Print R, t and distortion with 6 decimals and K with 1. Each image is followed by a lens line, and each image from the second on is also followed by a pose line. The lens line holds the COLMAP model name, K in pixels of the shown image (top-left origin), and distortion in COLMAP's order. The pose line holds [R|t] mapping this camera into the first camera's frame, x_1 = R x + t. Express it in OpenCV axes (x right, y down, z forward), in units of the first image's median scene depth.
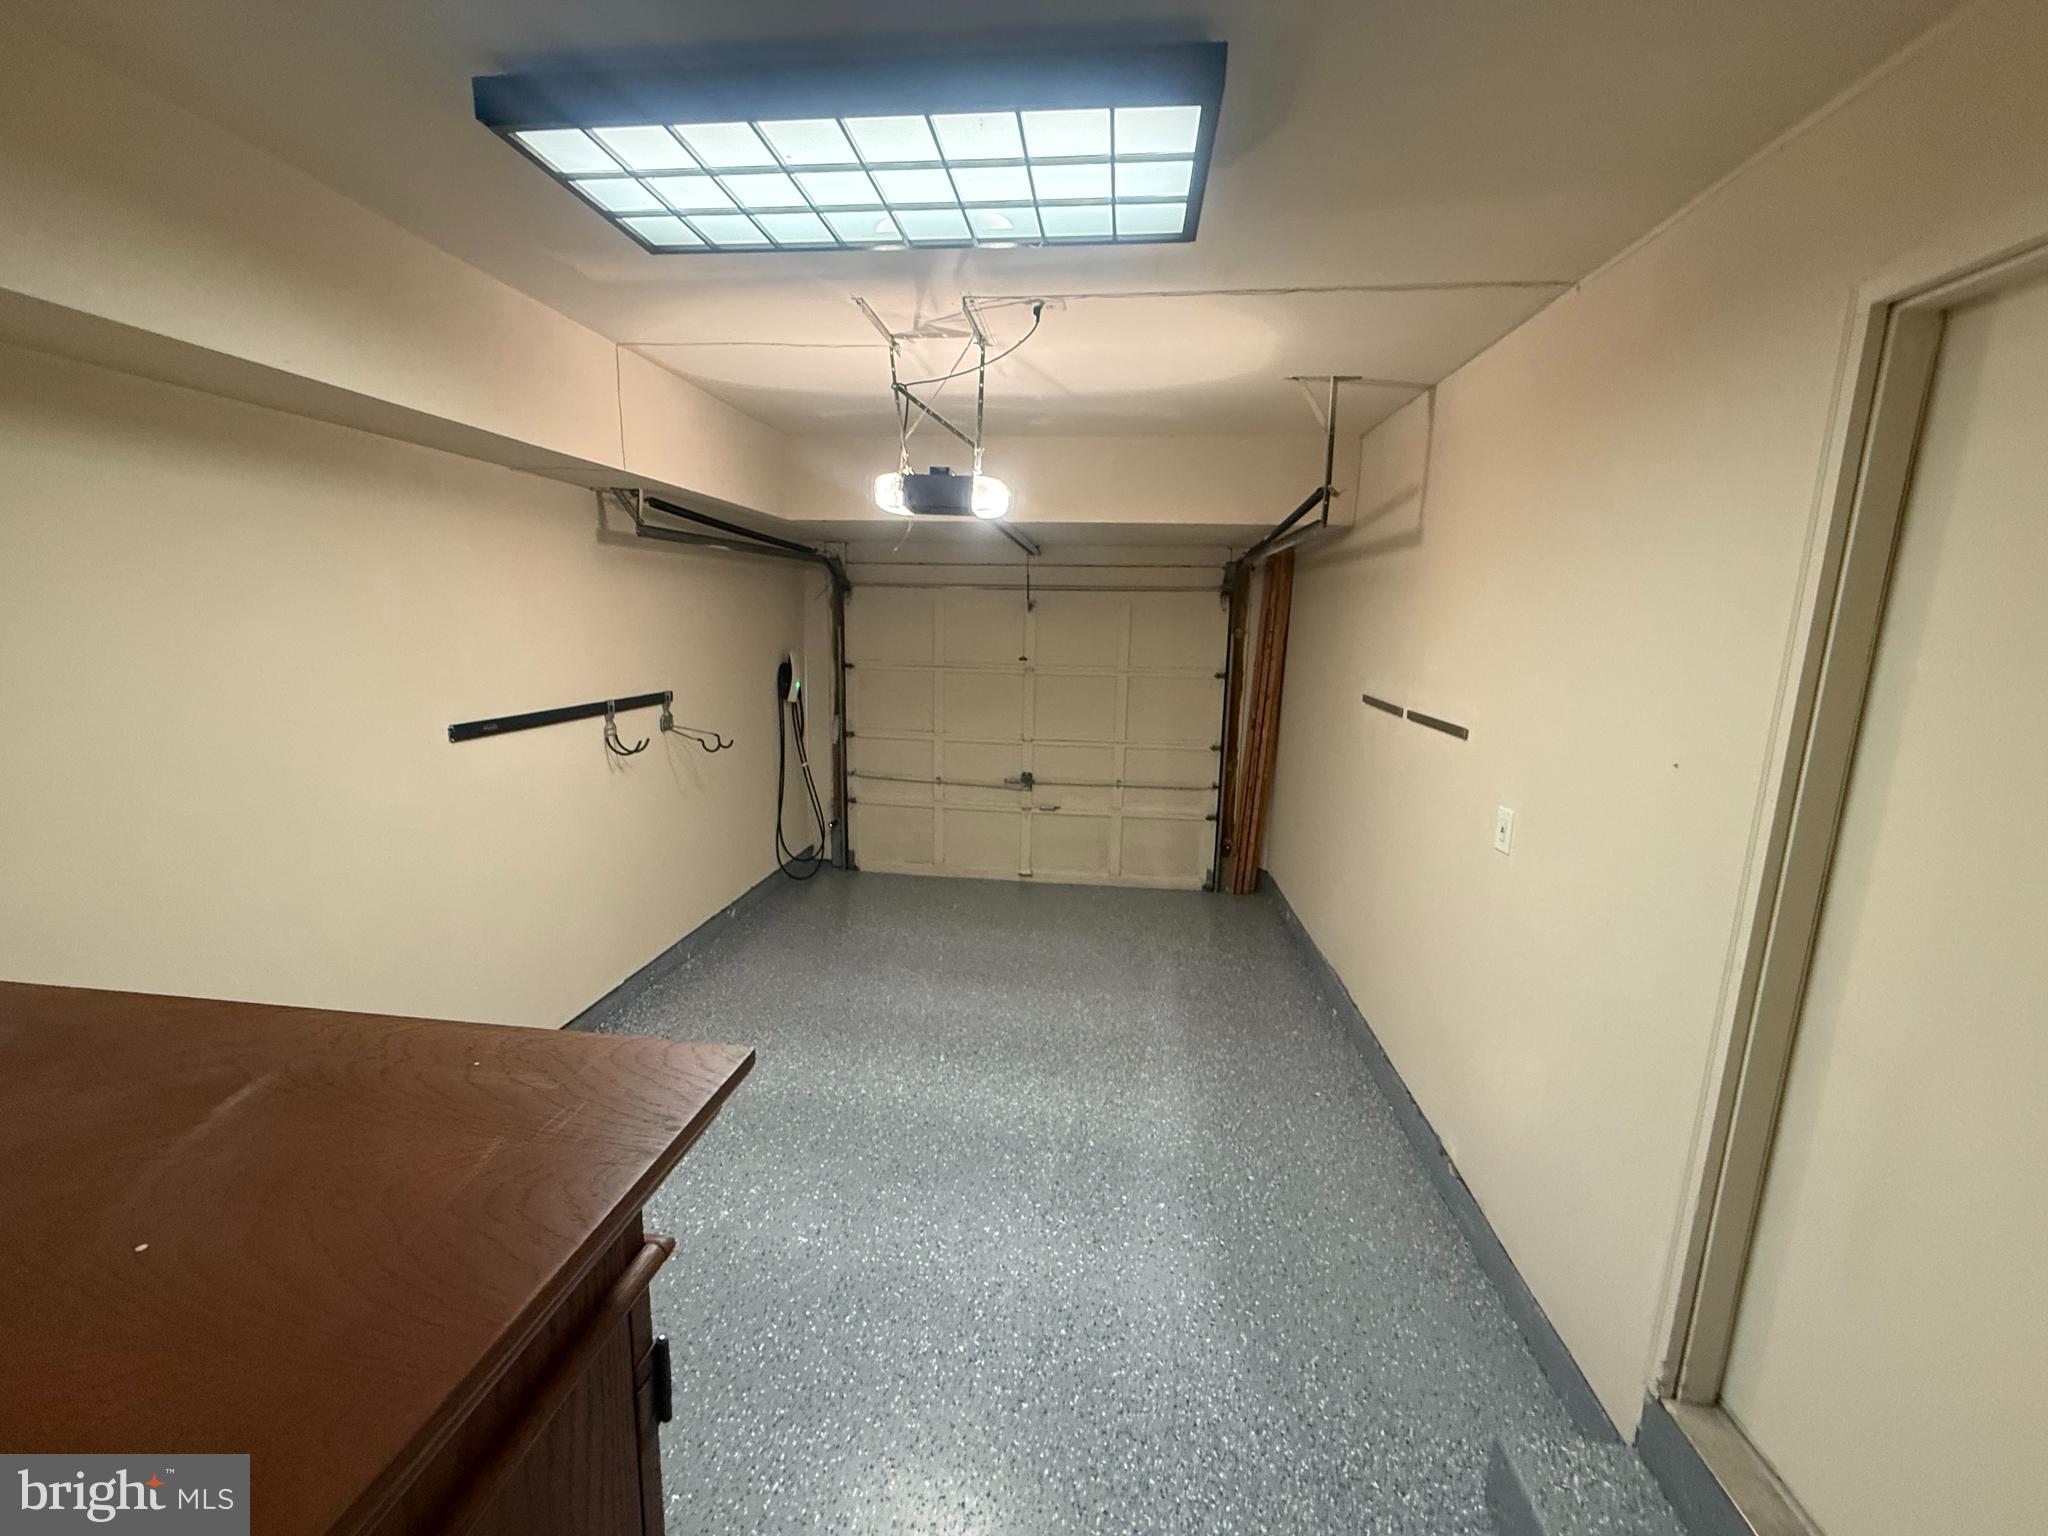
lens RADIAL K [[816.8, 0, 1016.9], [0, 816.8, 762.1], [0, 0, 1]] dist [-0.000056, 0.000405]
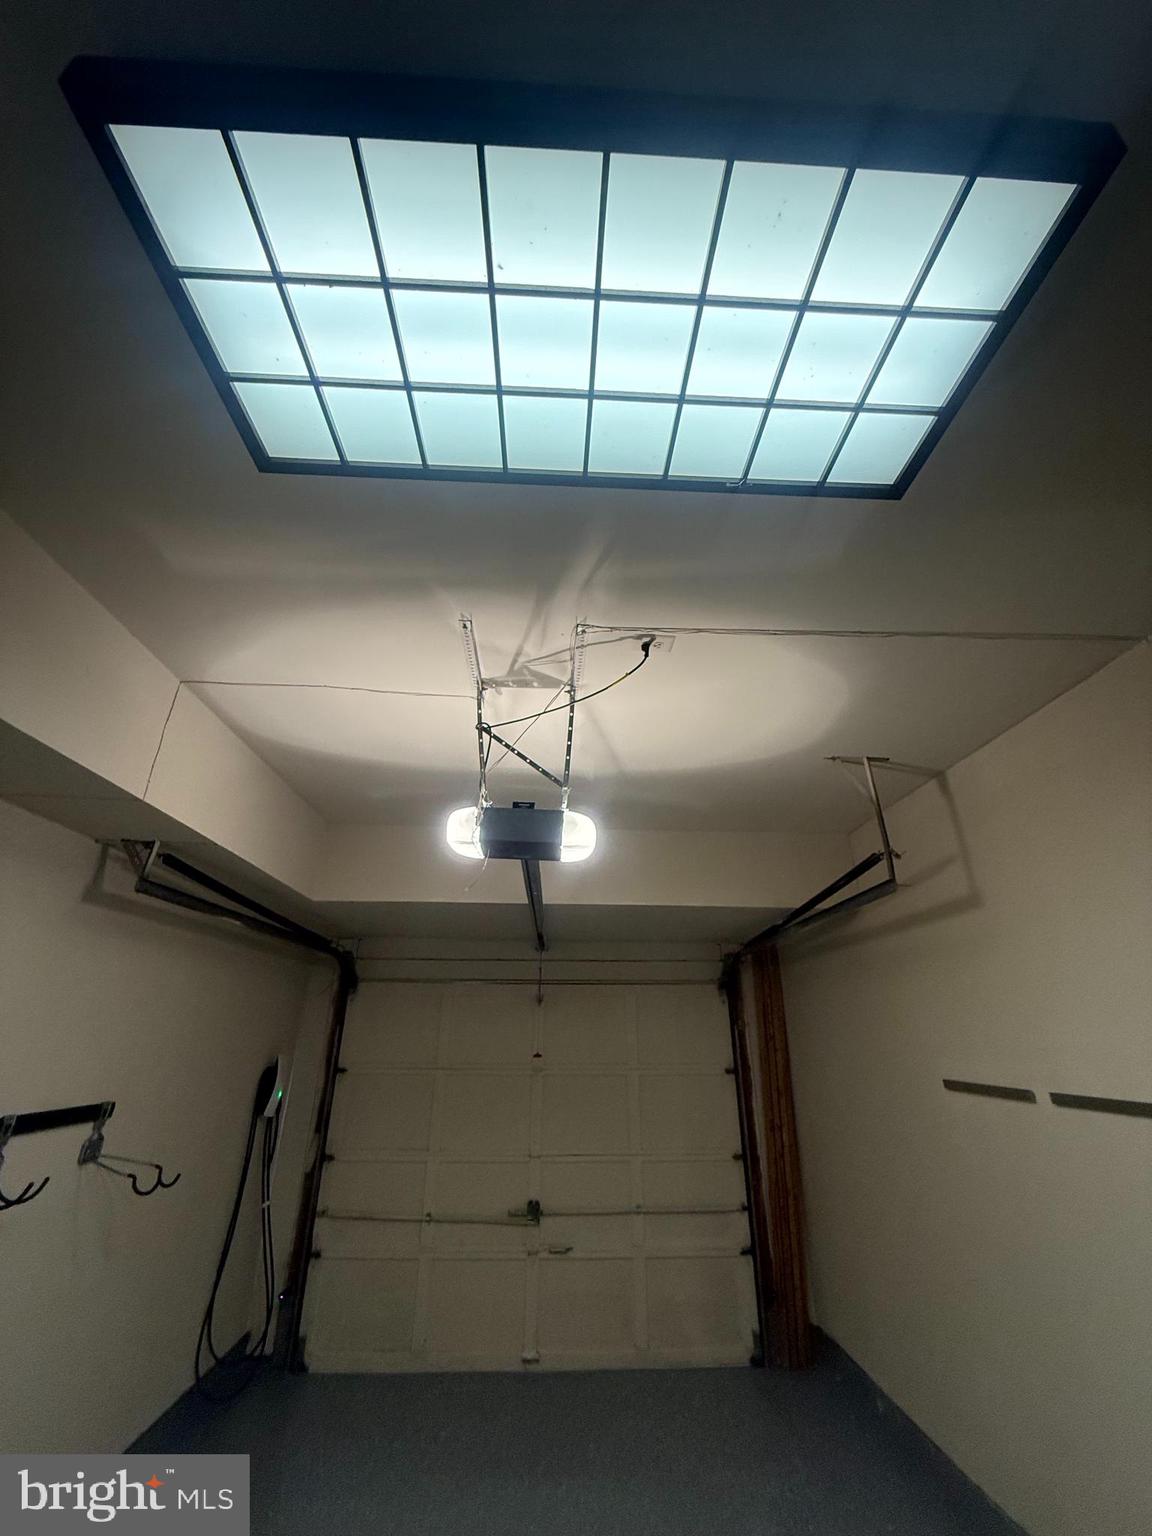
lens RADIAL K [[612.6, 0, 579.1], [0, 612.6, 764.4], [0, 0, 1]] dist [-0.000056, 0.000405]
pose [[0.986066, 0.054006, 0.157344, -0.091736], [0.043549, 0.829049, -0.557477, -0.008584], [-0.160553, 0.556561, 0.815146, 0.263223]]
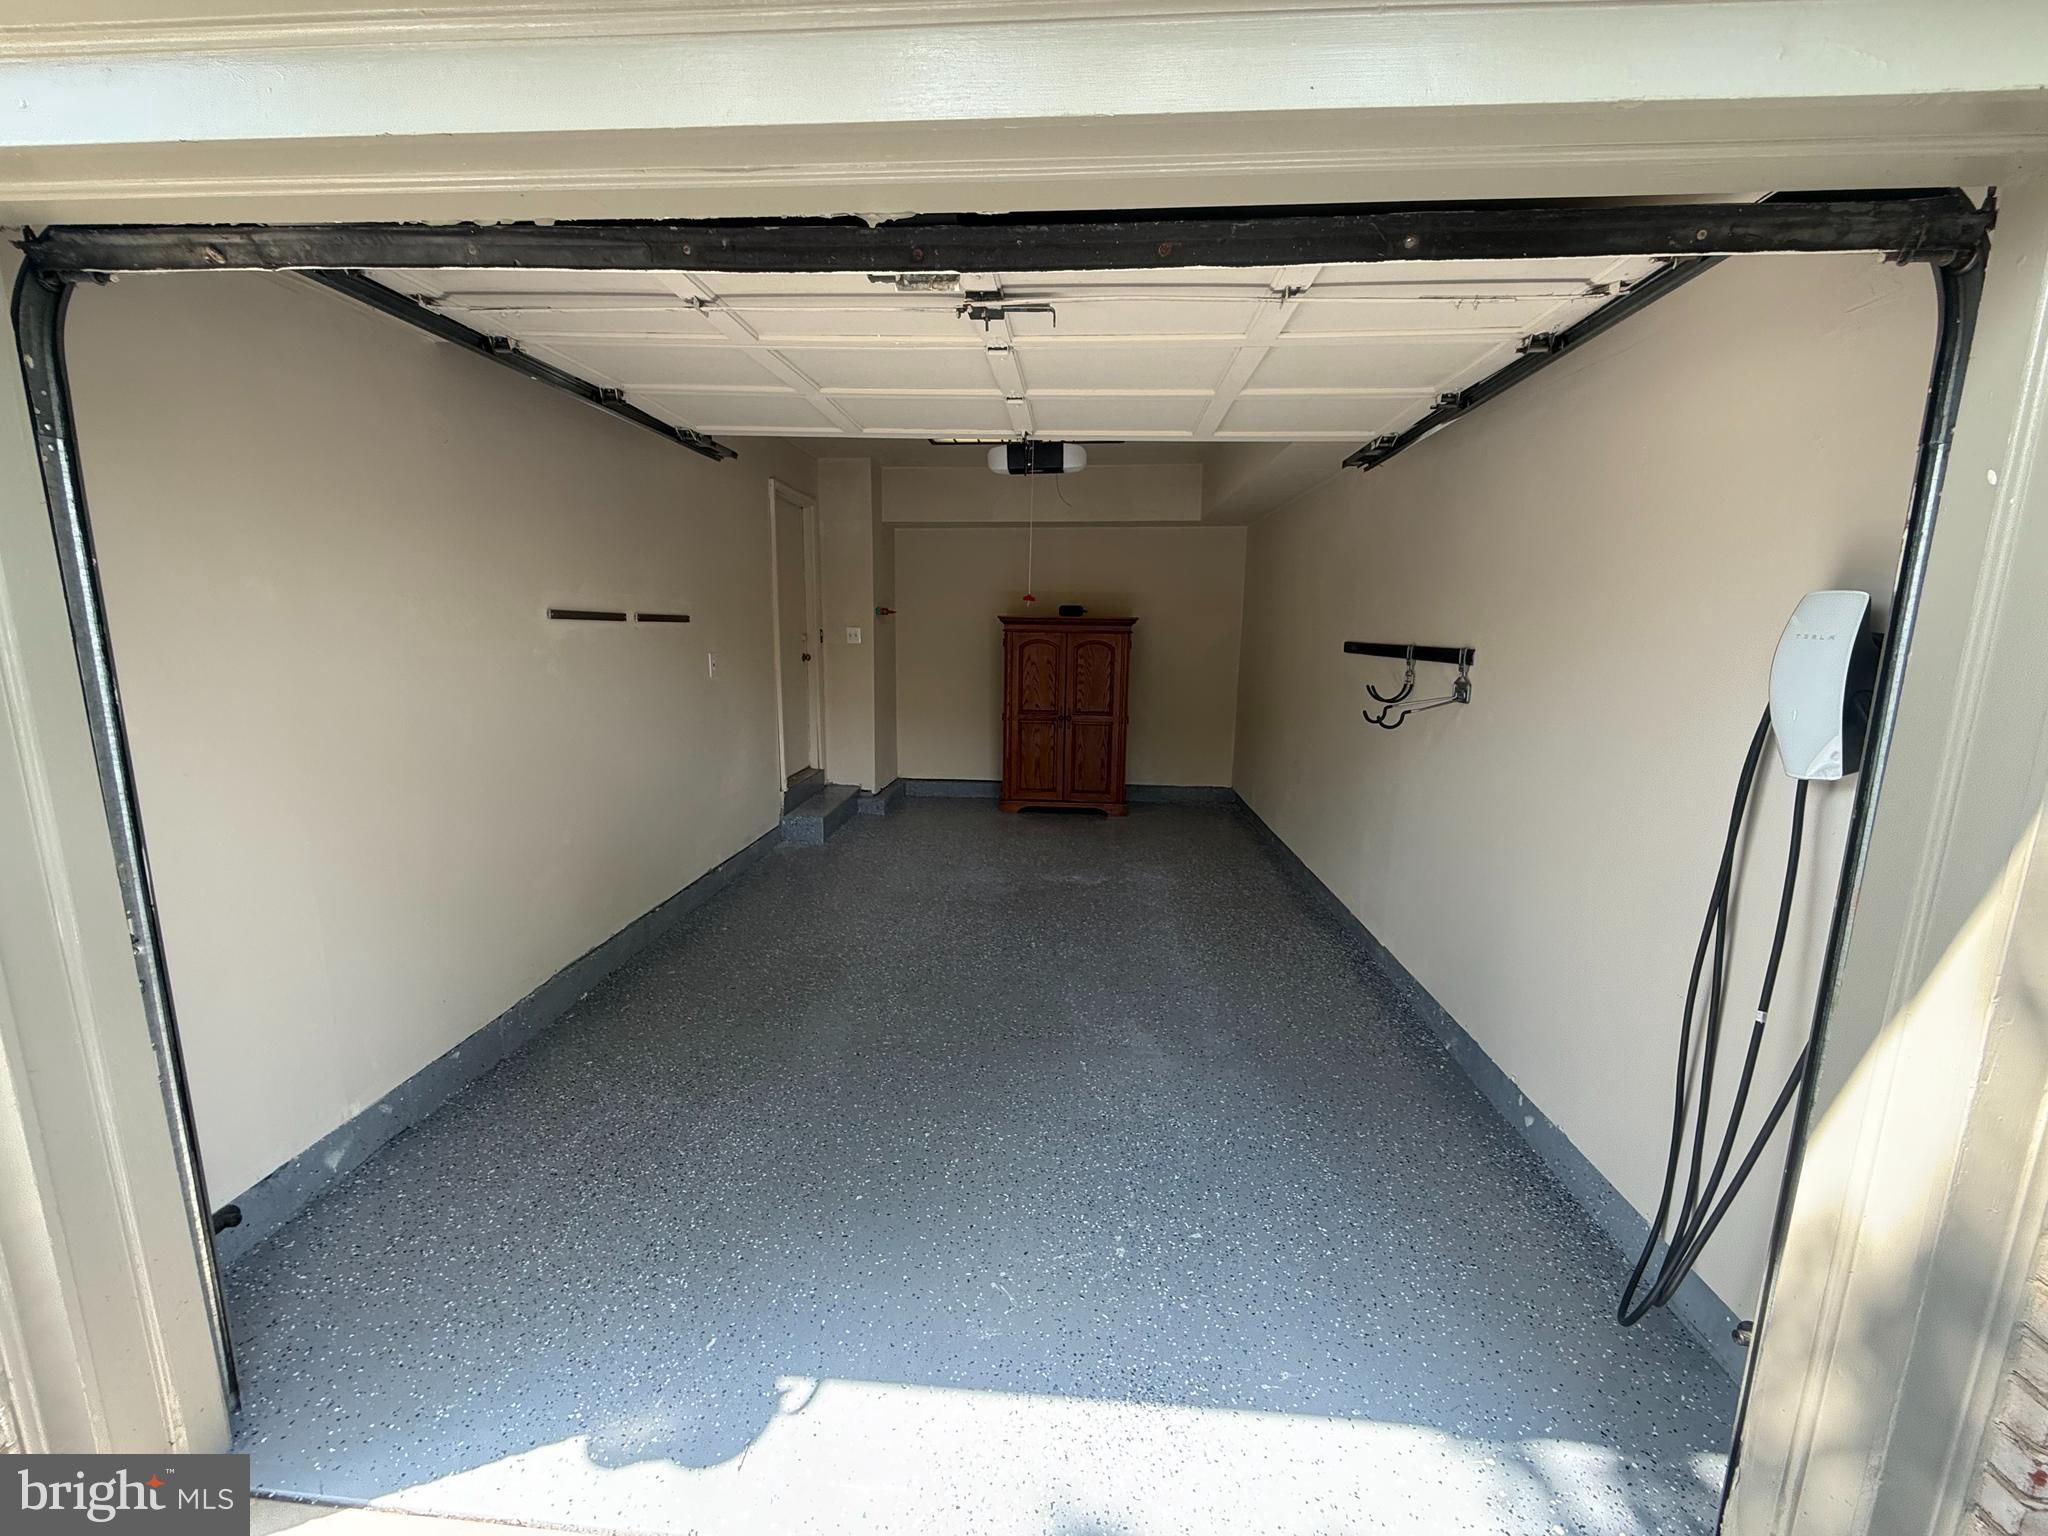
lens RADIAL K [[816.8, 0, 1023.6], [0, 816.8, 772.2], [0, 0, 1]] dist [-0.000056, 0.000405]
pose [[-0.998201, -0.029282, -0.052316, -0.000351], [-0.045482, 0.938386, 0.342584, -0.204657], [0.039061, 0.344347, -0.938029, 1.630165]]
